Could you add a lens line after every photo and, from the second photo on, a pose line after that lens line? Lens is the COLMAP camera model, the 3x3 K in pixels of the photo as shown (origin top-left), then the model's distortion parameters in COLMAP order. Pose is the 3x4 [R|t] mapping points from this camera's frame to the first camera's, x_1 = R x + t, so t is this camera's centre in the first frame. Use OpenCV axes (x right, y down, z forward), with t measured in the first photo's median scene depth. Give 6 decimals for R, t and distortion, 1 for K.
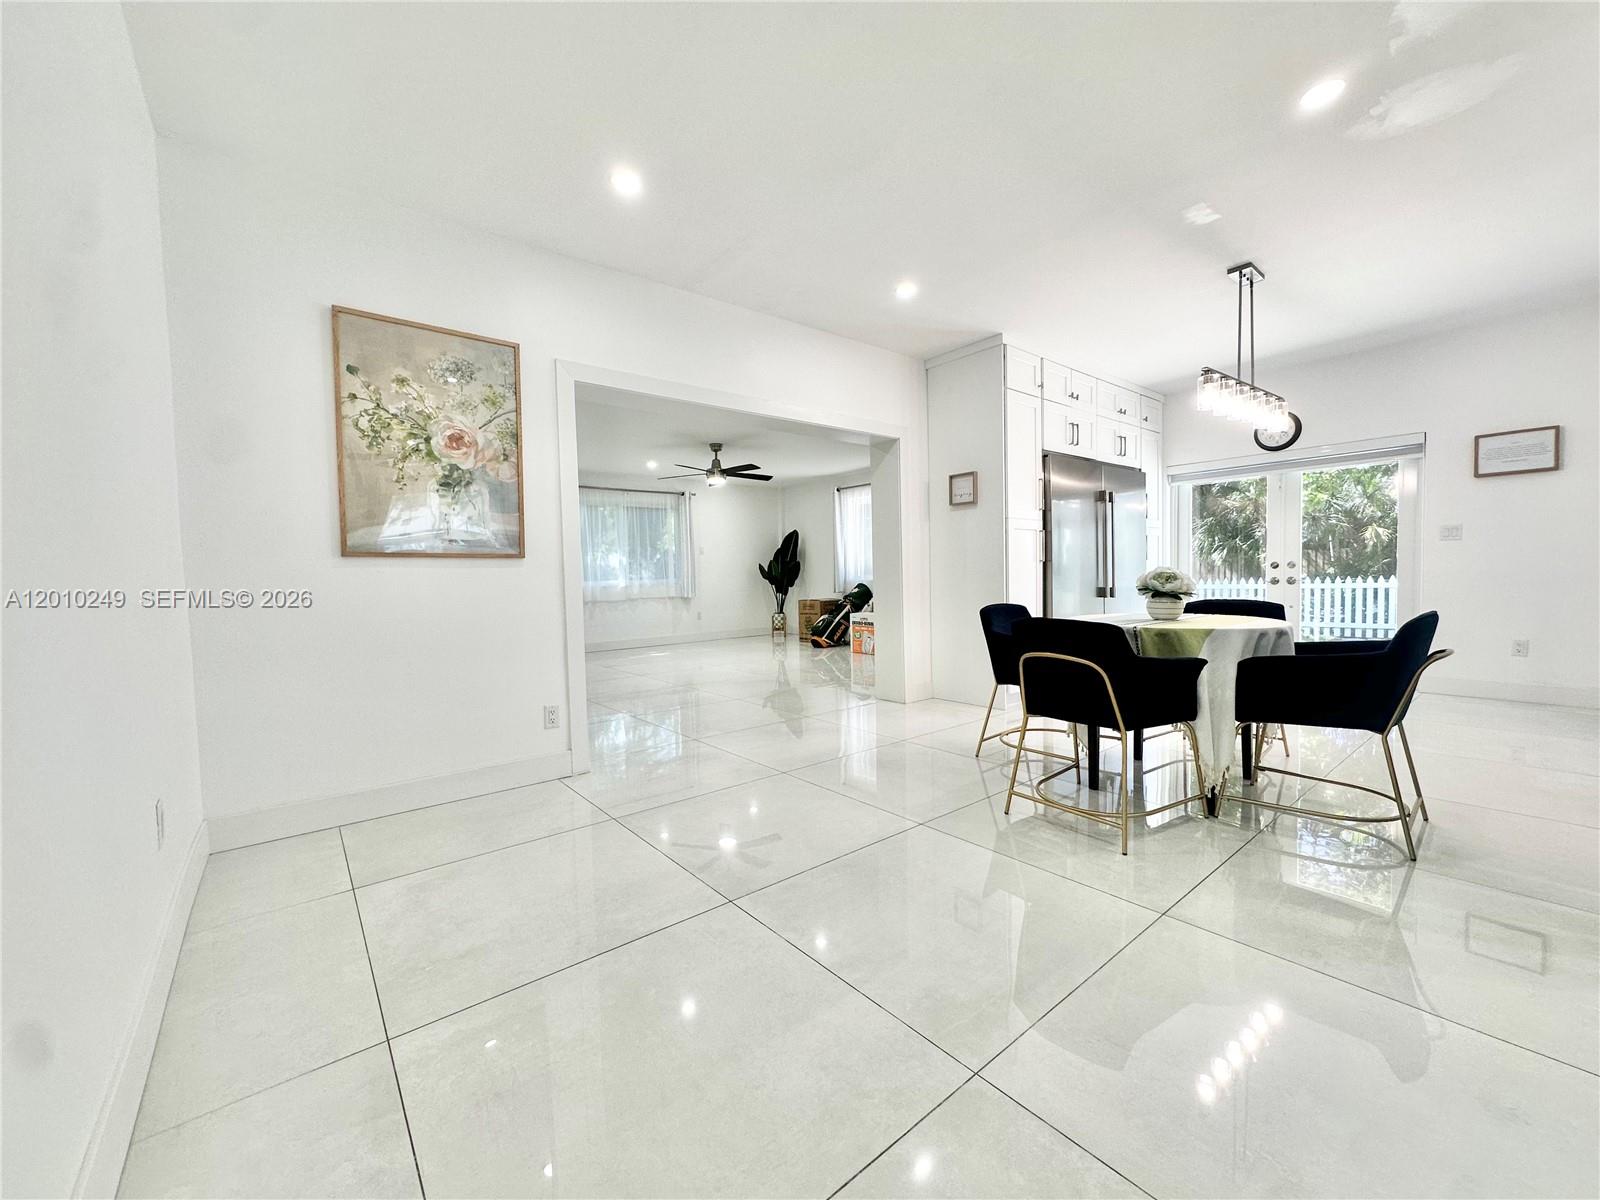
lens RADIAL K [[638.0, 0, 798.7], [0, 638.0, 600.3], [0, 0, 1]] dist [-0.002844, -0.000045]
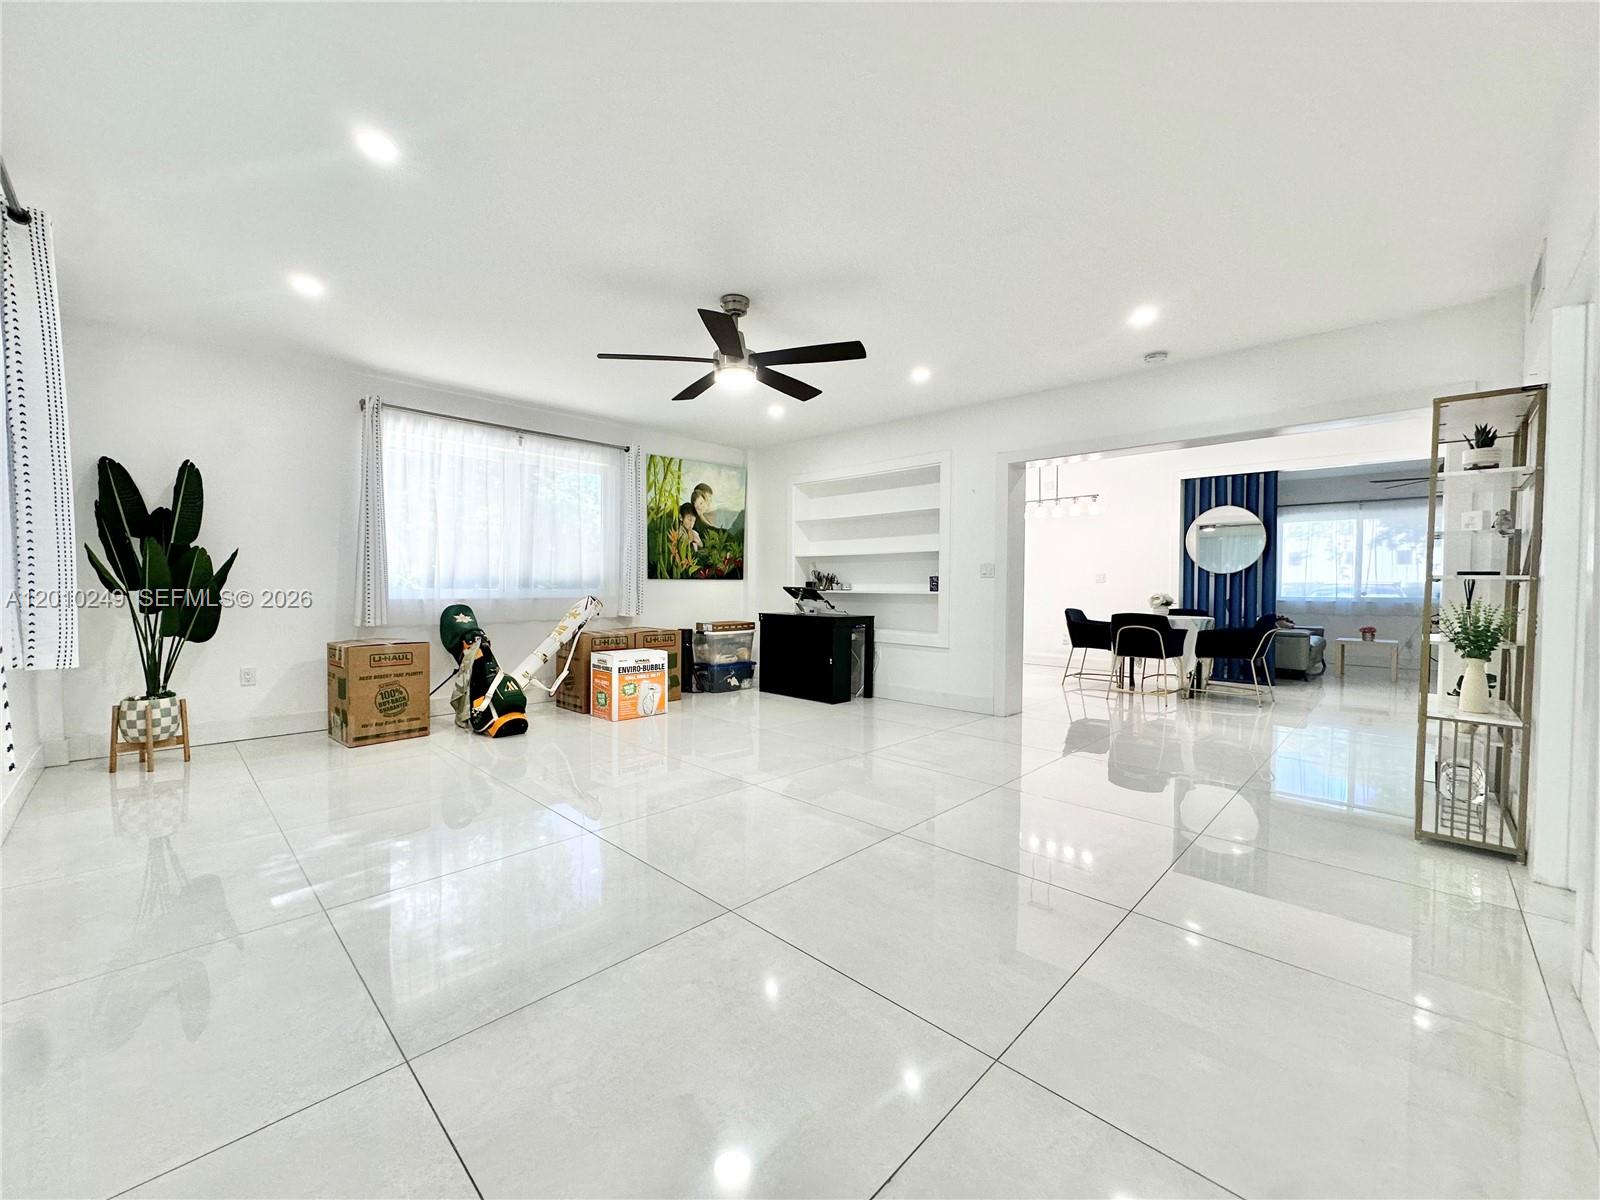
lens RADIAL K [[638.0, 0, 798.7], [0, 638.0, 600.3], [0, 0, 1]] dist [-0.002844, -0.000045]
pose [[-0.115811, 0.001472, 0.993270, -0.476020], [0.034810, 0.999391, 0.002578, -0.023318], [-0.992661, 0.034874, -0.115792, 0.821707]]
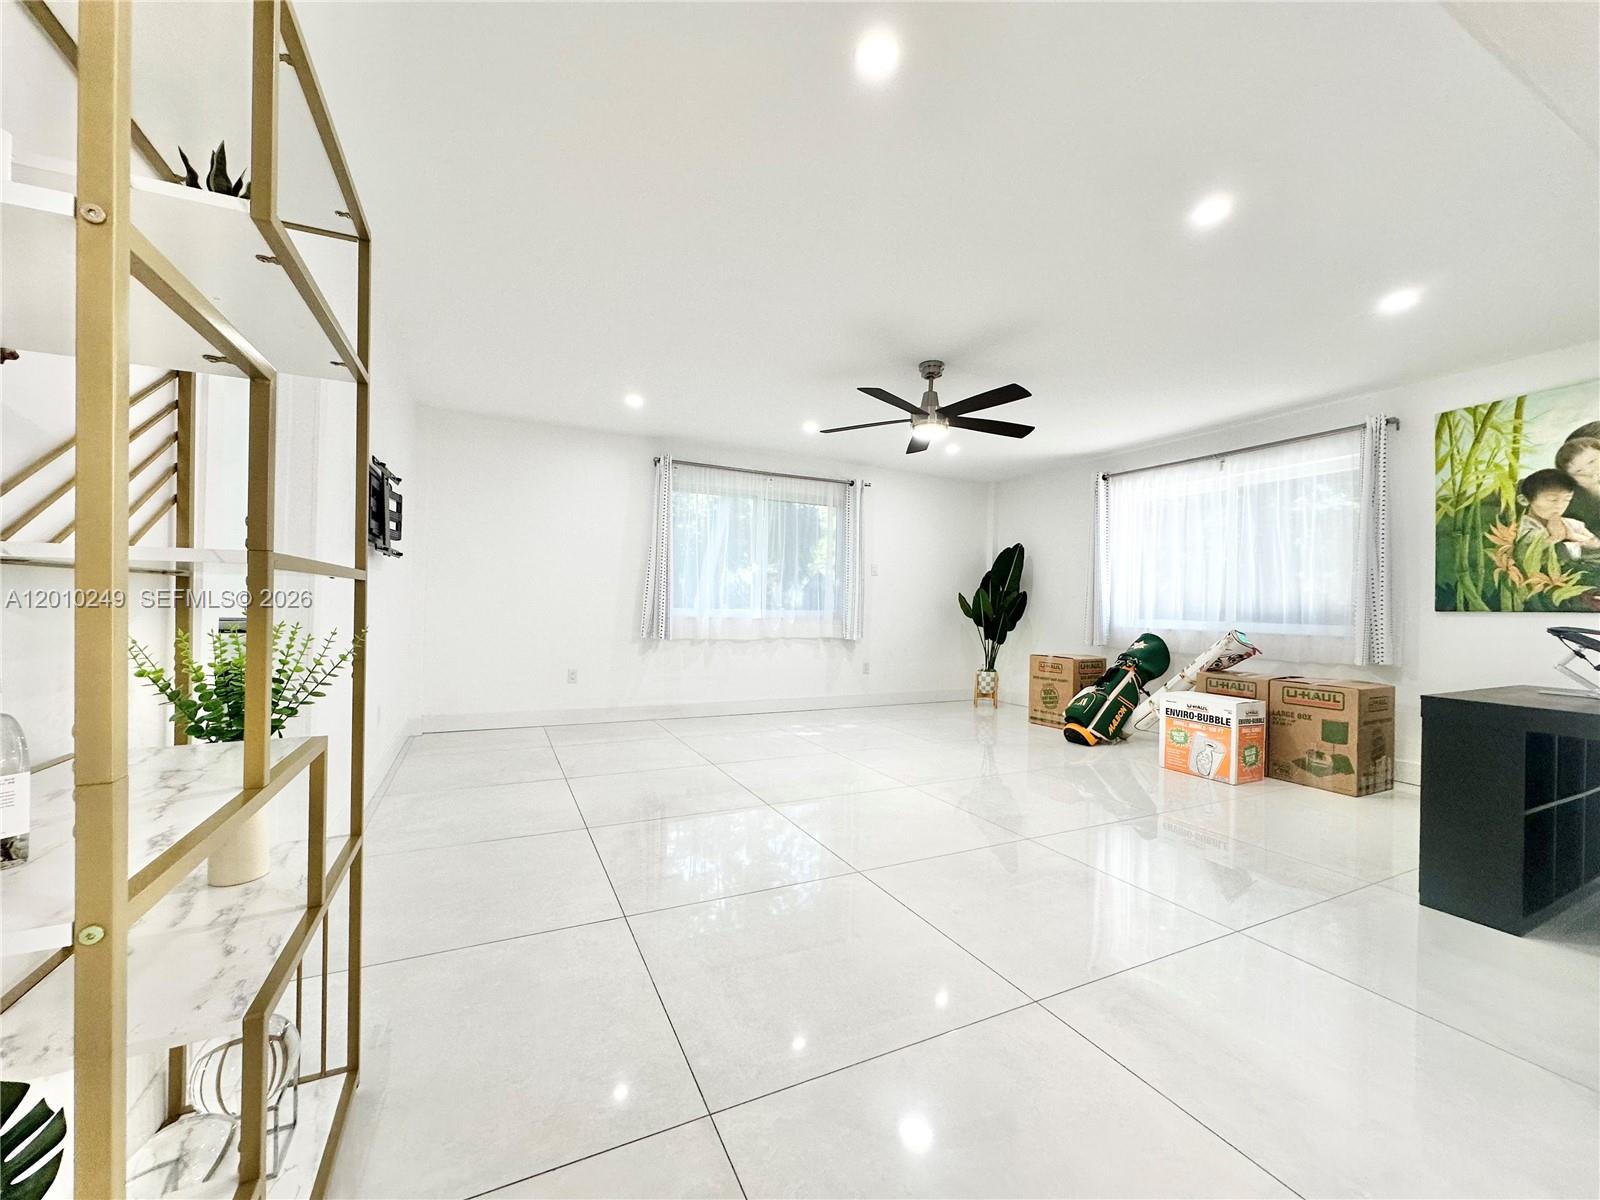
lens RADIAL K [[638.0, 0, 798.7], [0, 638.0, 600.3], [0, 0, 1]] dist [-0.002844, -0.000045]
pose [[0.973694, 0.042306, -0.223897, -0.088956], [-0.052638, 0.997797, -0.040374, -0.017541], [0.221696, 0.051098, 0.973776, 0.378339]]
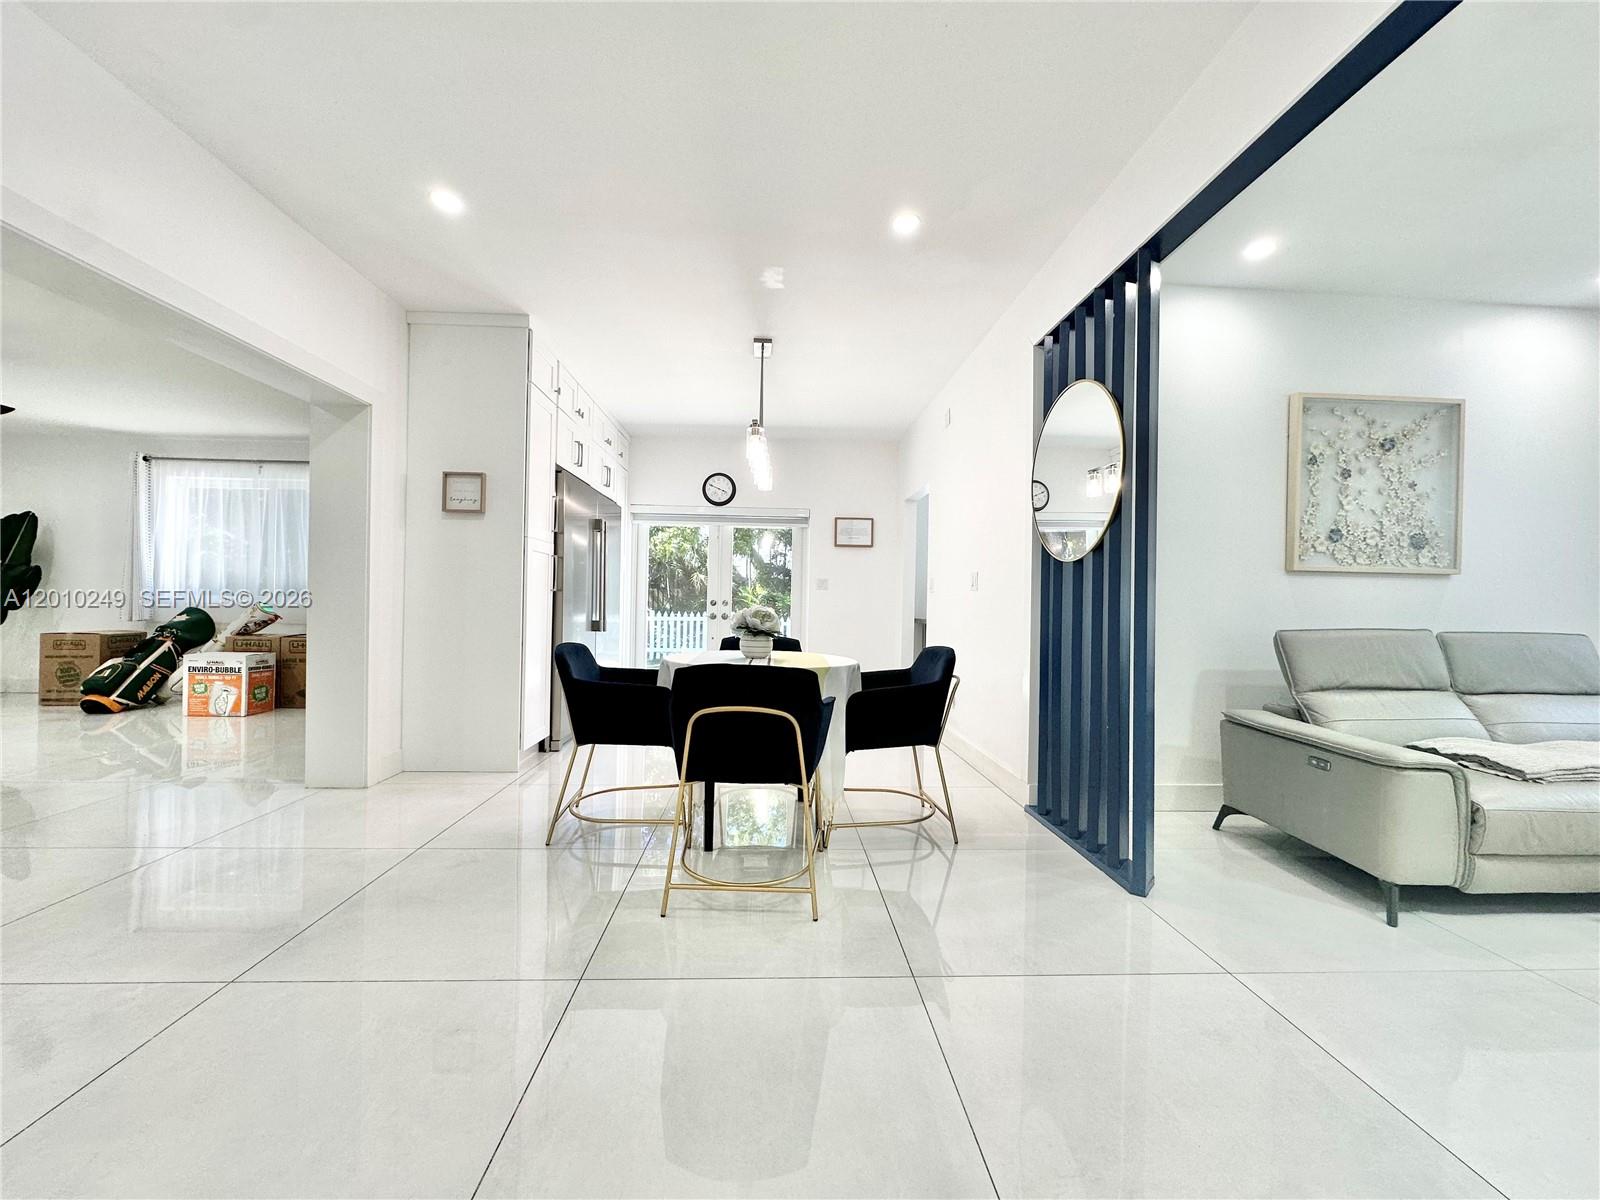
lens RADIAL K [[638.0, 0, 798.7], [0, 638.0, 600.3], [0, 0, 1]] dist [-0.002844, -0.000045]
pose [[0.590194, 0.035910, 0.806463, -0.065383], [0.000123, 0.999006, -0.044574, -0.004980], [-0.807262, 0.026406, 0.589603, 0.117794]]
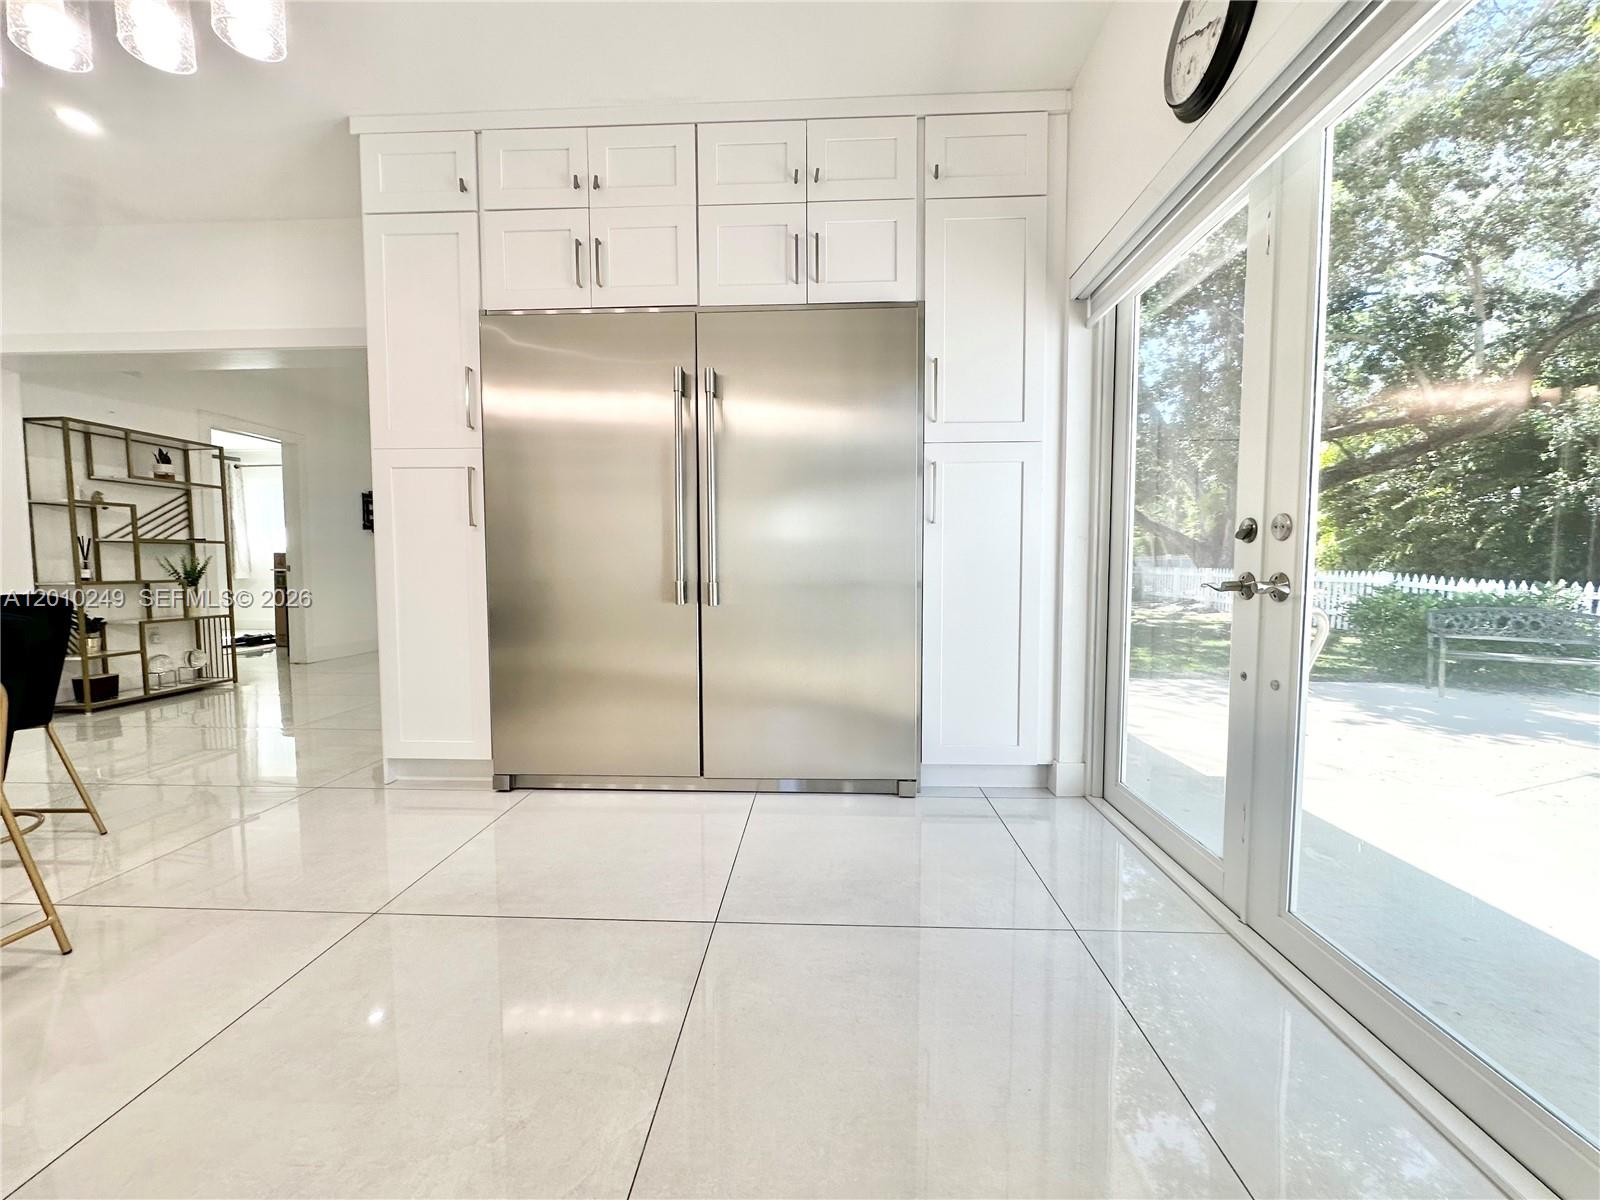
lens RADIAL K [[638.0, 0, 798.7], [0, 638.0, 600.3], [0, 0, 1]] dist [-0.002844, -0.000045]
pose [[0.745902, 0.063002, -0.663070, 0.501889], [-0.042837, 0.997993, 0.046636, -0.018368], [0.664677, -0.006382, 0.747103, 0.417323]]
